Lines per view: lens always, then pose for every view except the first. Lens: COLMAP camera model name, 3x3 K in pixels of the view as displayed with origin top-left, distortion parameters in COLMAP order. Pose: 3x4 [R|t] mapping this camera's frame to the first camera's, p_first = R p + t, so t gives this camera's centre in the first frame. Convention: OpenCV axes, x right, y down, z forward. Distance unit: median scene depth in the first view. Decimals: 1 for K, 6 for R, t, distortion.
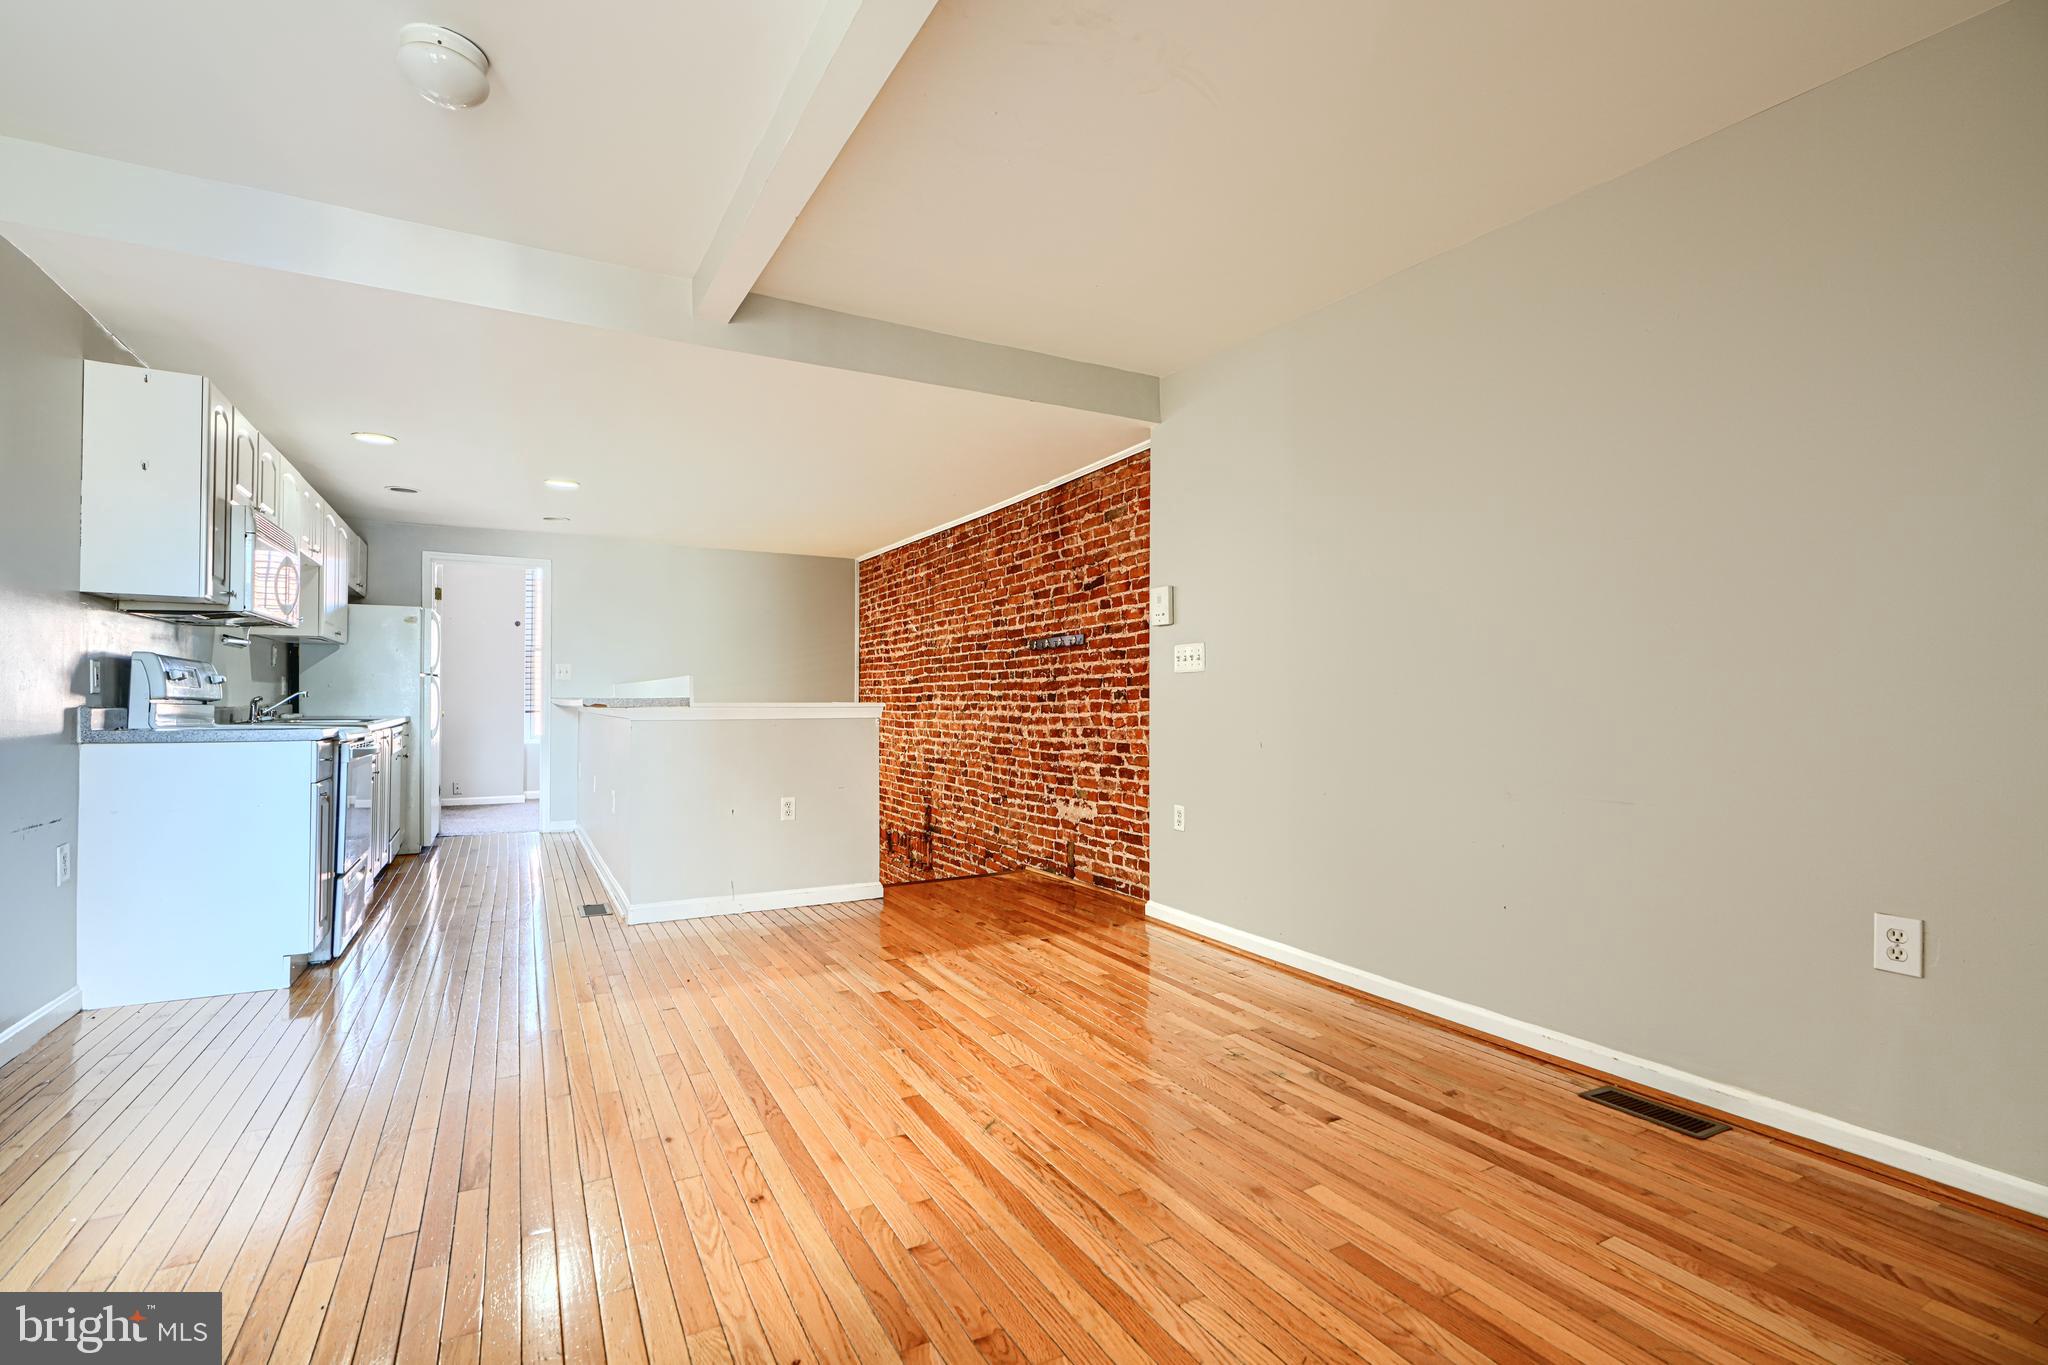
lens RADIAL K [[930.9, 0, 1017.1], [0, 930.9, 702.3], [0, 0, 1]] dist [0.002312, 0.000570]
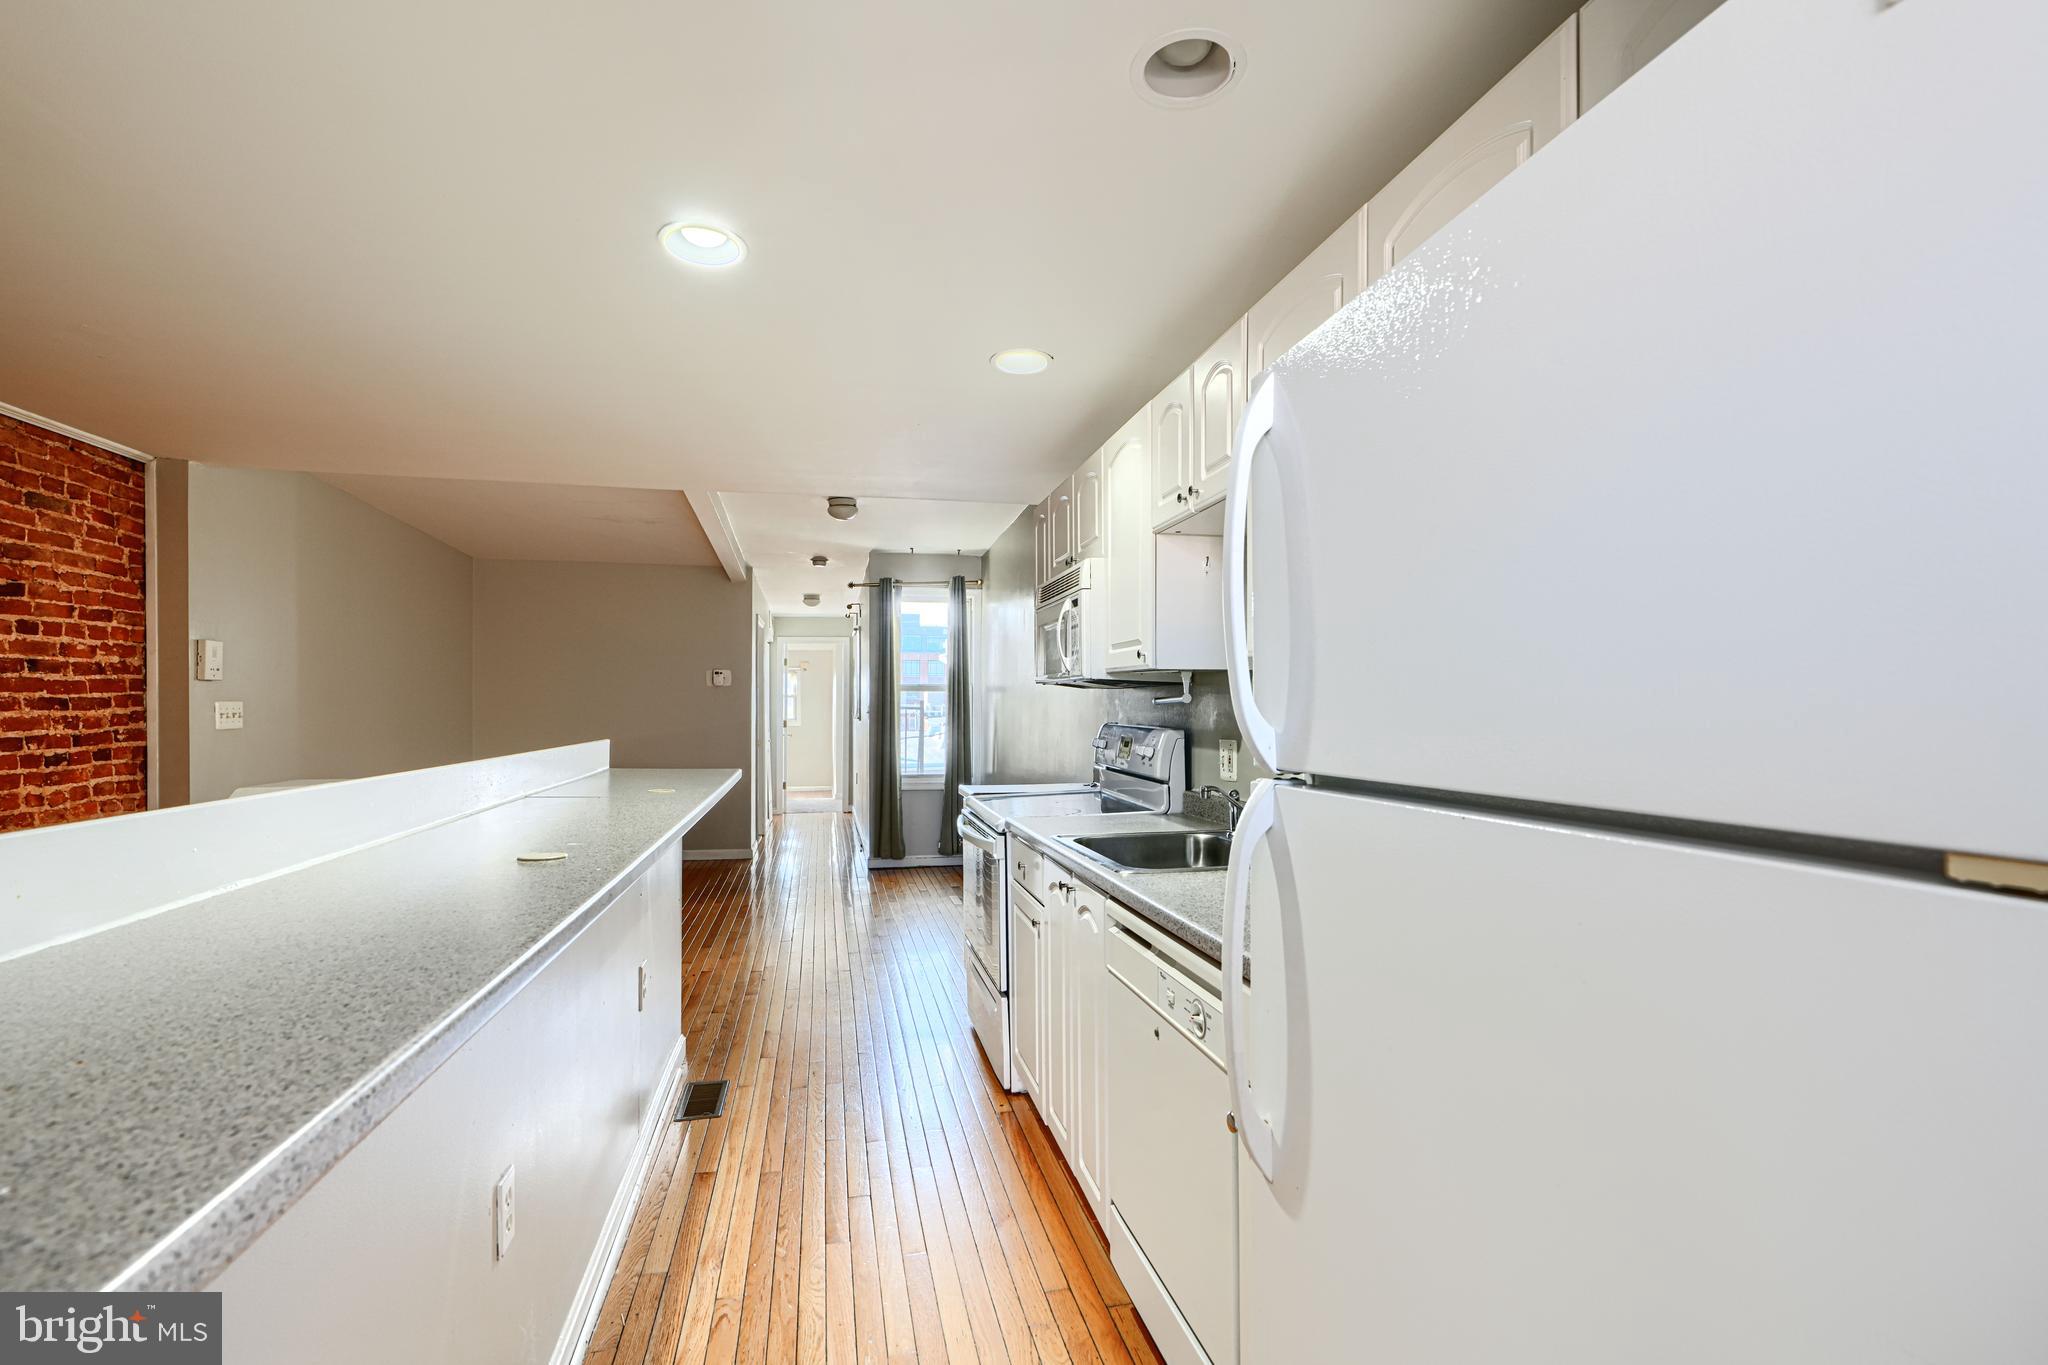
lens RADIAL K [[930.9, 0, 1013.9], [0, 930.9, 688.4], [0, 0, 1]] dist [0.002312, 0.000570]
pose [[-0.957847, 0.004148, 0.287250, -0.952070], [-0.000819, 0.999852, -0.017169, -0.060760], [-0.287279, -0.016680, -0.957702, 1.751607]]
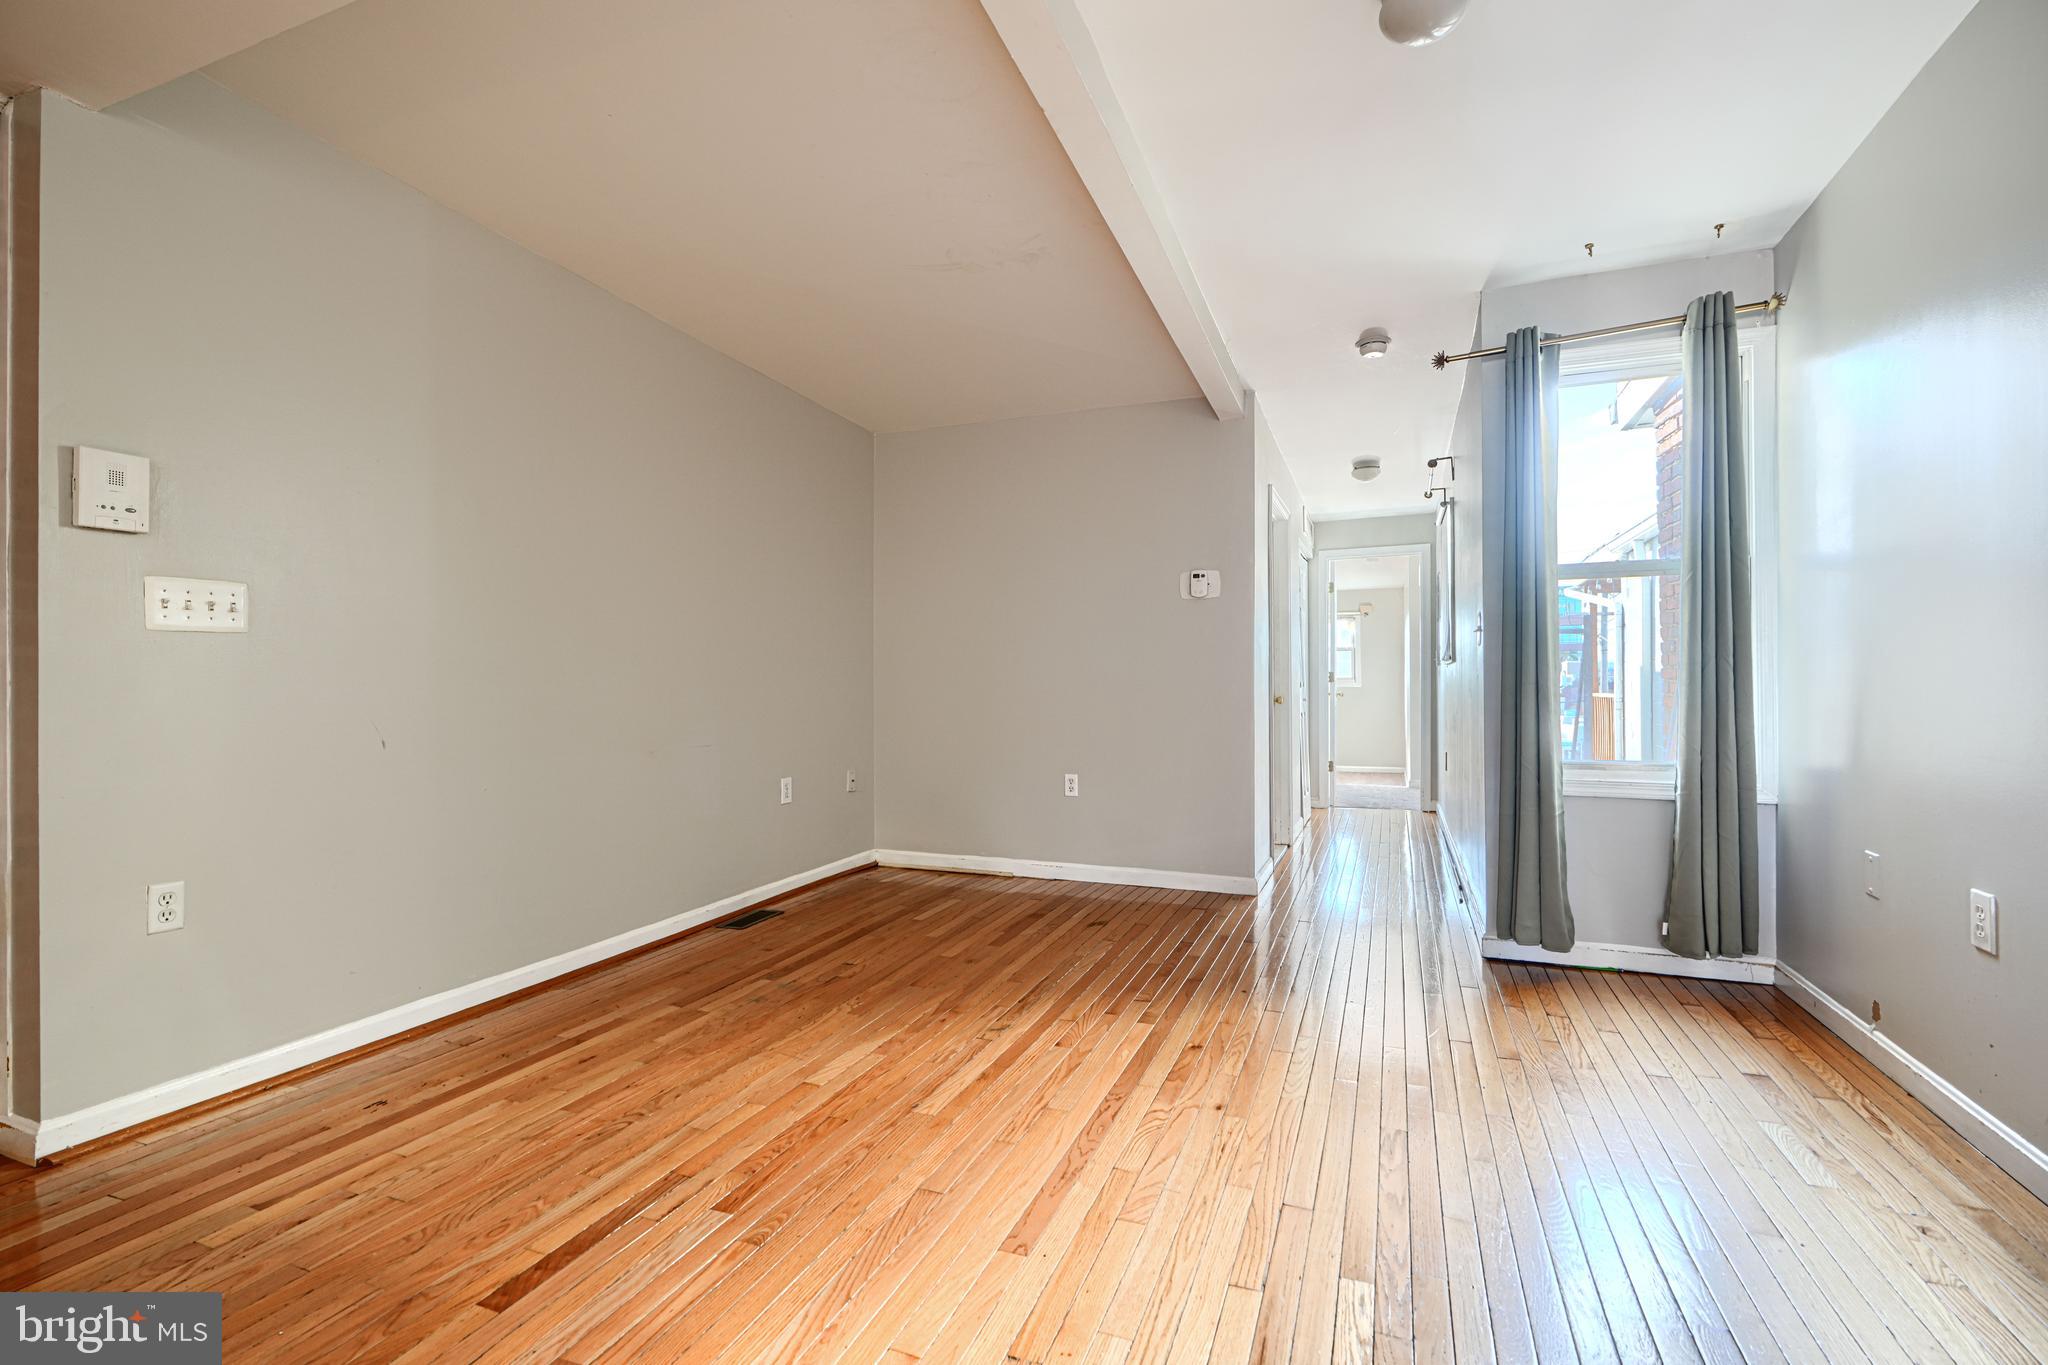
lens RADIAL K [[930.9, 0, 1033.0], [0, 930.9, 684.0], [0, 0, 1]] dist [0.002312, 0.000570]
pose [[-0.649078, -0.002318, 0.760718, -0.555906], [0.004864, 0.999962, 0.007197, -0.003134], [-0.760706, 0.008371, -0.649043, 0.990303]]
